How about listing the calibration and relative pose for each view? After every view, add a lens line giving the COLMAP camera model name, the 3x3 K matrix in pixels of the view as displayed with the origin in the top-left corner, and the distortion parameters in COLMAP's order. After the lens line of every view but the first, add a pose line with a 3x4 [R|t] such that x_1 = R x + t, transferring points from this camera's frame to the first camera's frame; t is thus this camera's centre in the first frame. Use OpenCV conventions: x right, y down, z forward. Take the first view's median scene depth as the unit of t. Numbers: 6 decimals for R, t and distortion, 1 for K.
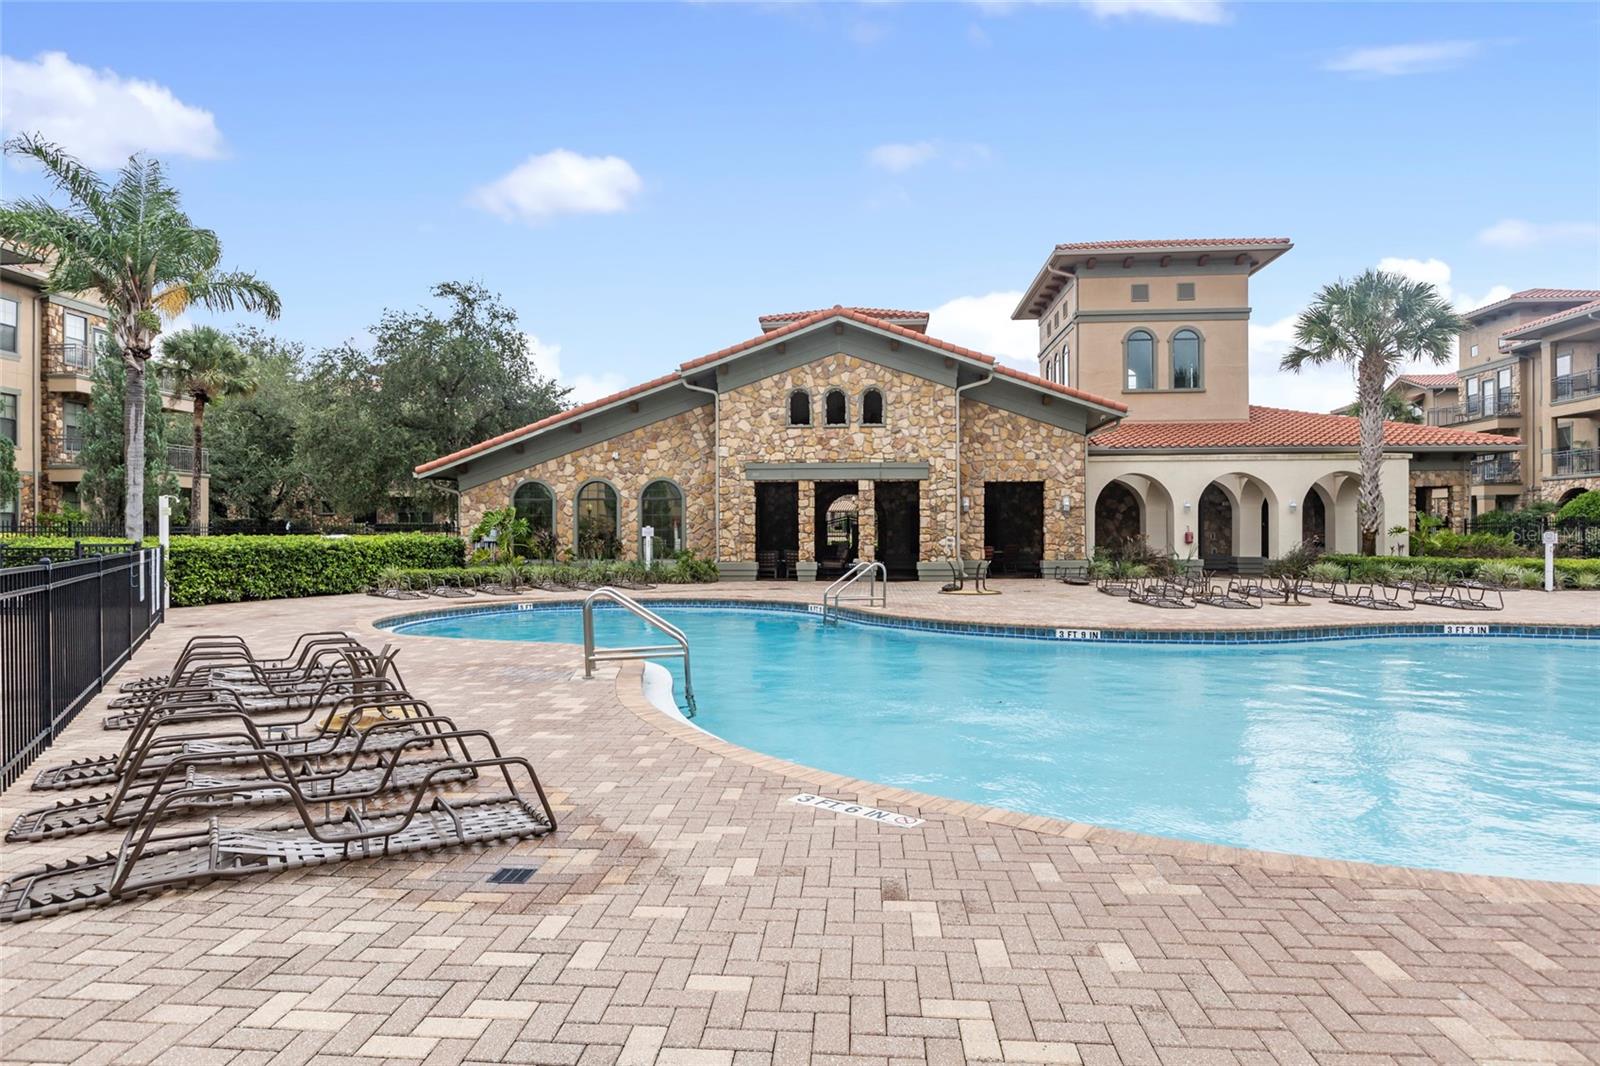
lens RADIAL K [[933.0, 0, 792.5], [0, 933.0, 532.6], [0, 0, 1]] dist [-0.006666, 0.001049]
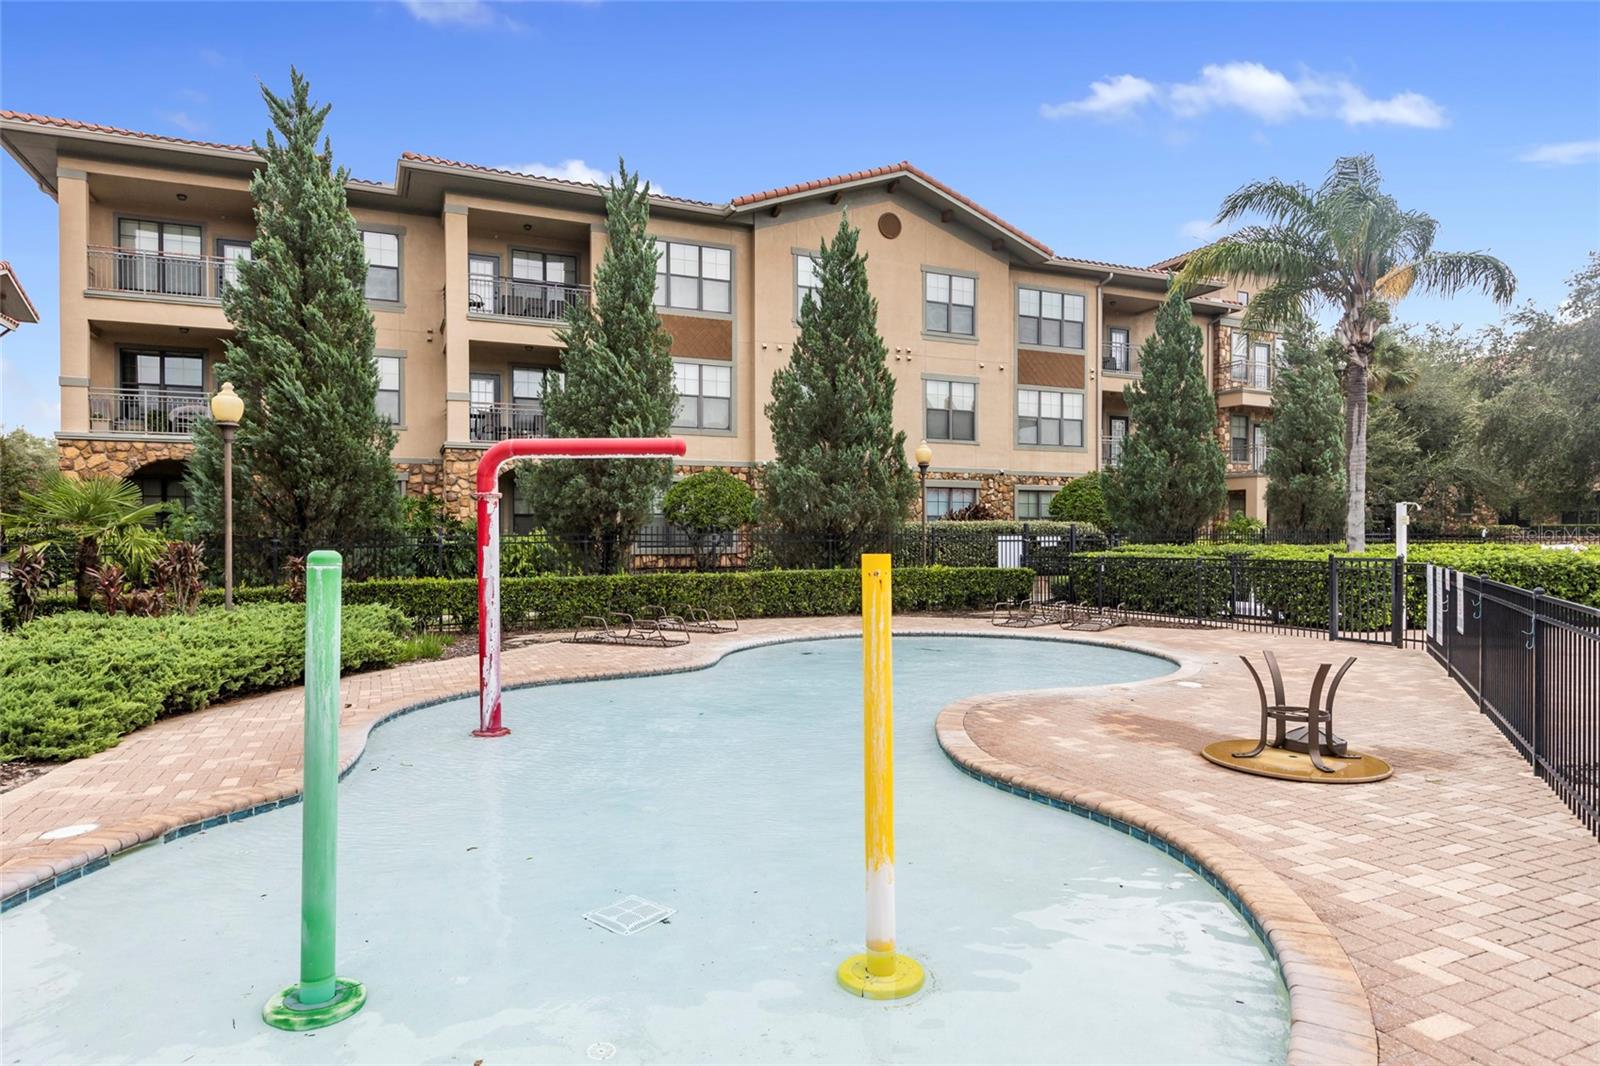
lens RADIAL K [[933.0, 0, 799.3], [0, 933.0, 533.1], [0, 0, 1]] dist [-0.006666, 0.001049]
pose [[0.500387, 0.002953, -0.865797, -0.126606], [-0.004039, 0.999991, 0.001077, -0.005936], [0.865793, 0.002958, 0.500394, 0.038325]]
